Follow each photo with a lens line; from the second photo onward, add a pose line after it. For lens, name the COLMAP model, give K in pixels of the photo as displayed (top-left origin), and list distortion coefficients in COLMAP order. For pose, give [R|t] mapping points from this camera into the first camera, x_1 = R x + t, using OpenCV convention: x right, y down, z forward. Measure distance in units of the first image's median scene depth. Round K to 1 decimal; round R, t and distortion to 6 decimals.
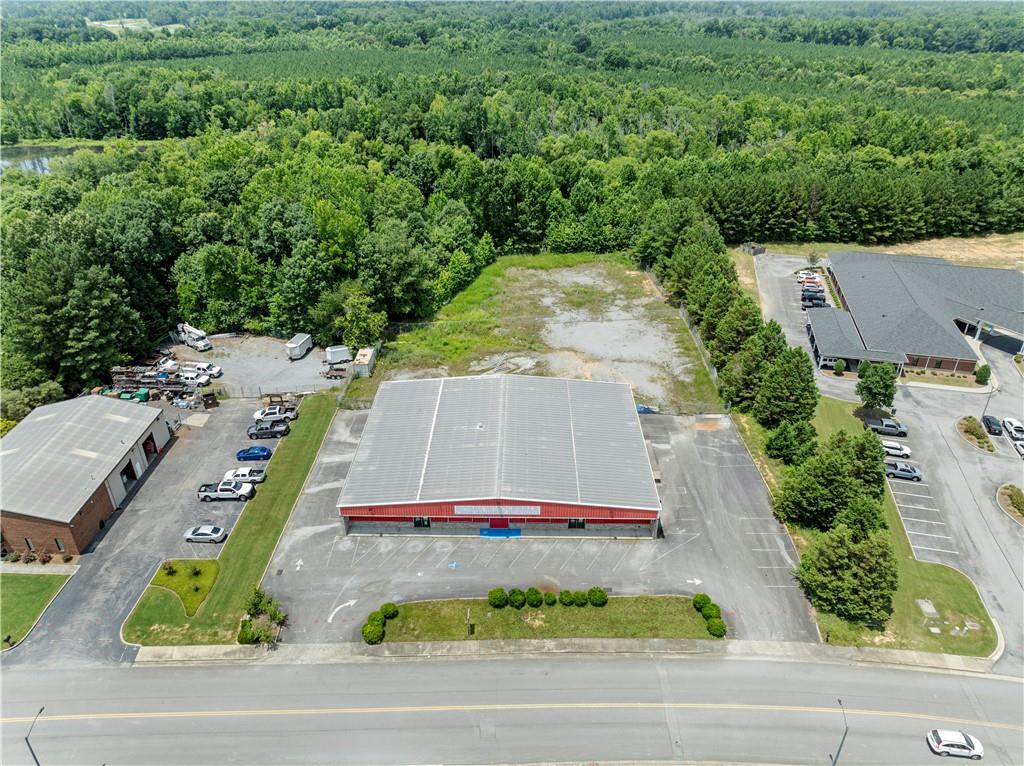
lens RADIAL K [[720.7, 0, 512.0], [0, 720.7, 383.0], [0, 0, 1]] dist [-0.036506, -0.003990]
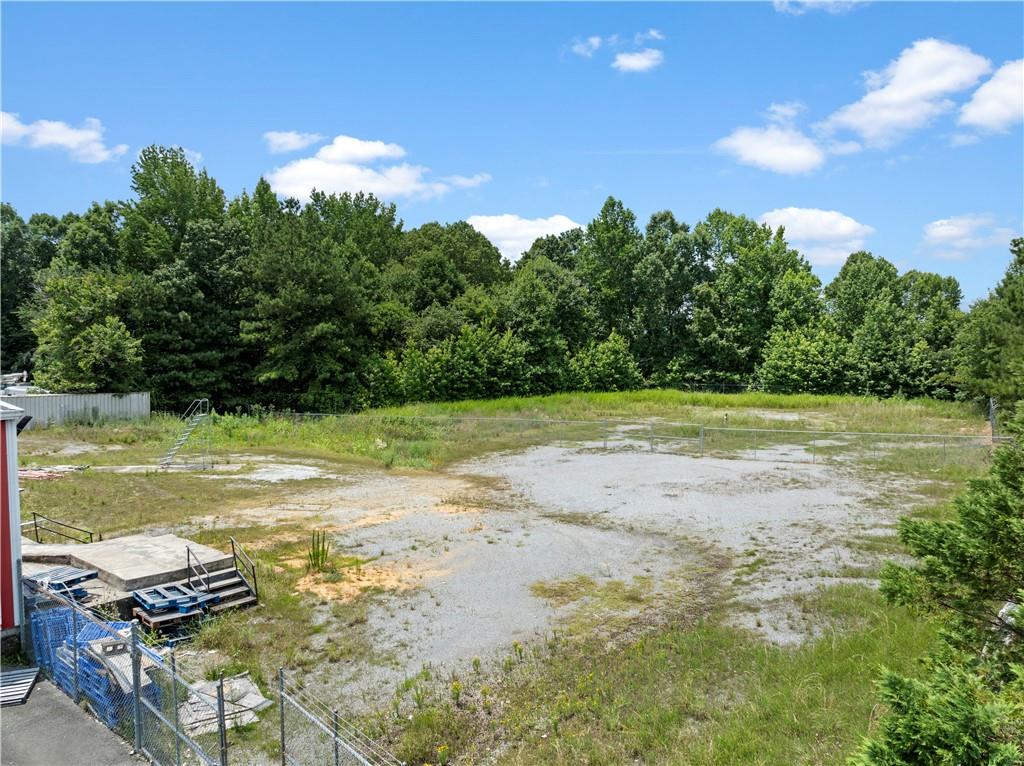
lens RADIAL K [[698.2, 0, 508.2], [0, 698.2, 394.4], [0, 0, 1]] dist [-0.050956, -0.003518]
pose [[0.795122, 0.039563, -0.605157, 0.264527], [-0.293004, 0.898736, -0.326225, 0.006499], [0.530970, 0.436702, 0.726197, 0.860423]]
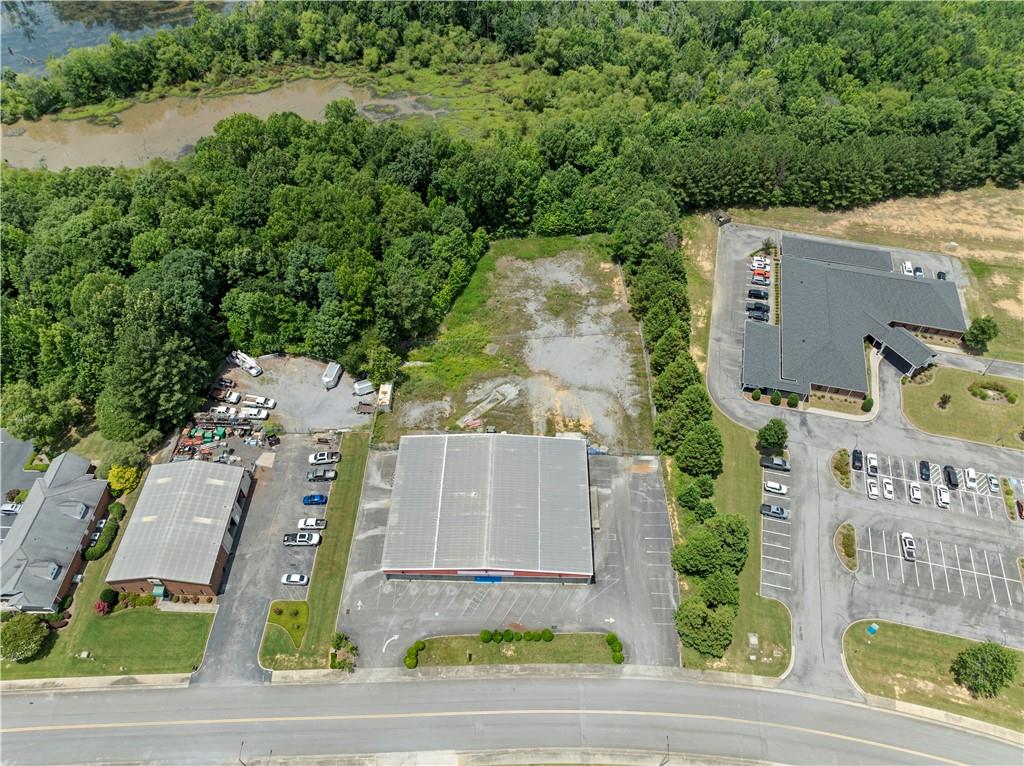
lens RADIAL K [[720.7, 0, 512.0], [0, 720.7, 383.0], [0, 0, 1]] dist [-0.036506, -0.003990]
pose [[0.999986, 0.004715, -0.002440, 0.025586], [-0.003601, 0.940092, 0.340901, -0.496072], [0.003902, -0.340888, 0.940096, -0.206556]]
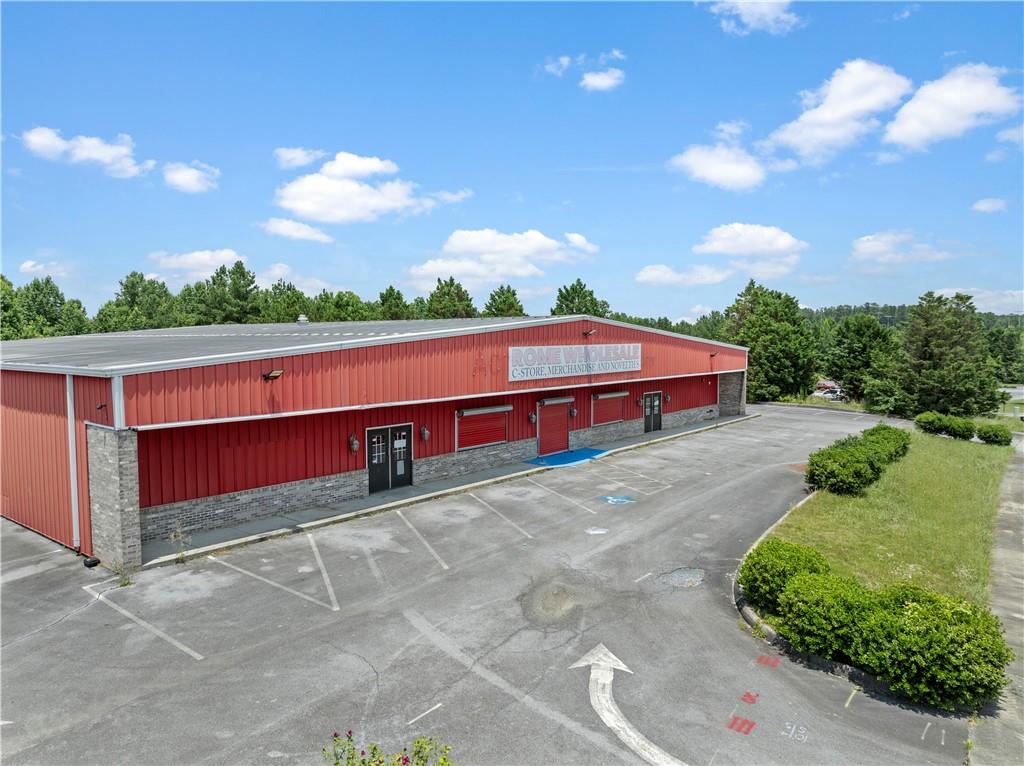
lens RADIAL K [[720.7, 0, 512.0], [0, 720.7, 383.0], [0, 0, 1]] dist [-0.036506, -0.003990]
pose [[0.606827, -0.049255, 0.793307, -0.222717], [0.390513, 0.887784, -0.243596, 0.177682], [-0.692287, 0.457617, 0.557966, 0.566386]]
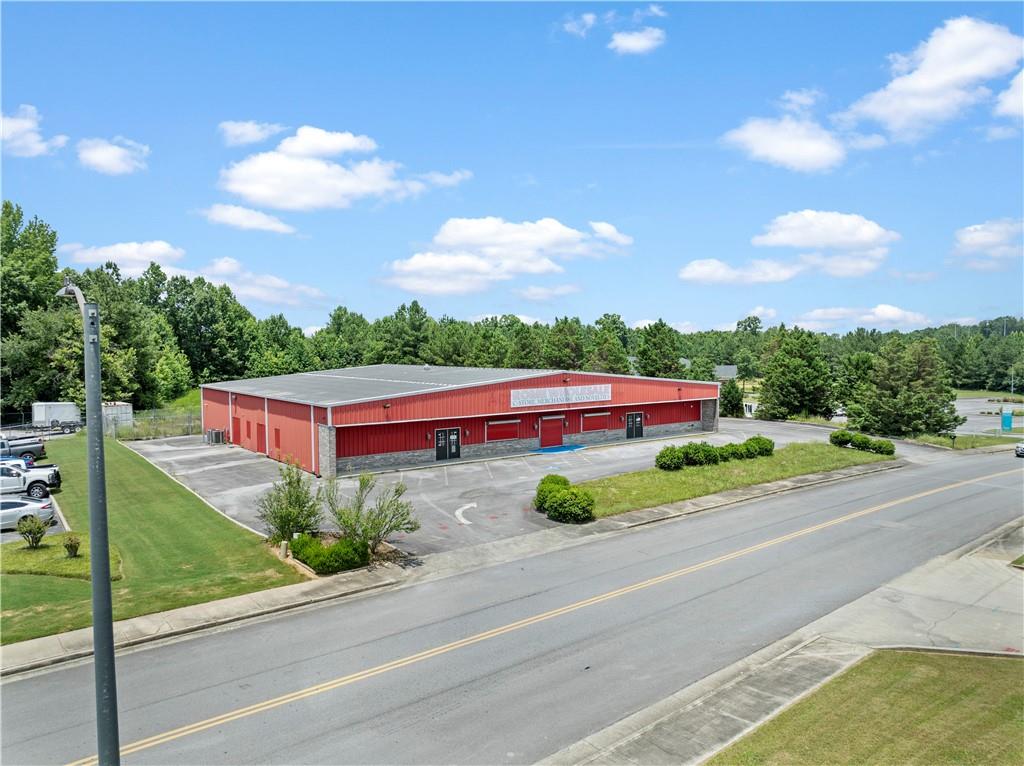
lens RADIAL K [[720.7, 0, 512.0], [0, 720.7, 383.0], [0, 0, 1]] dist [-0.036506, -0.003990]
pose [[0.786524, -0.033628, 0.616643, -0.310567], [0.306049, 0.888500, -0.341910, 0.255214], [-0.536389, 0.457644, 0.709118, 0.383065]]
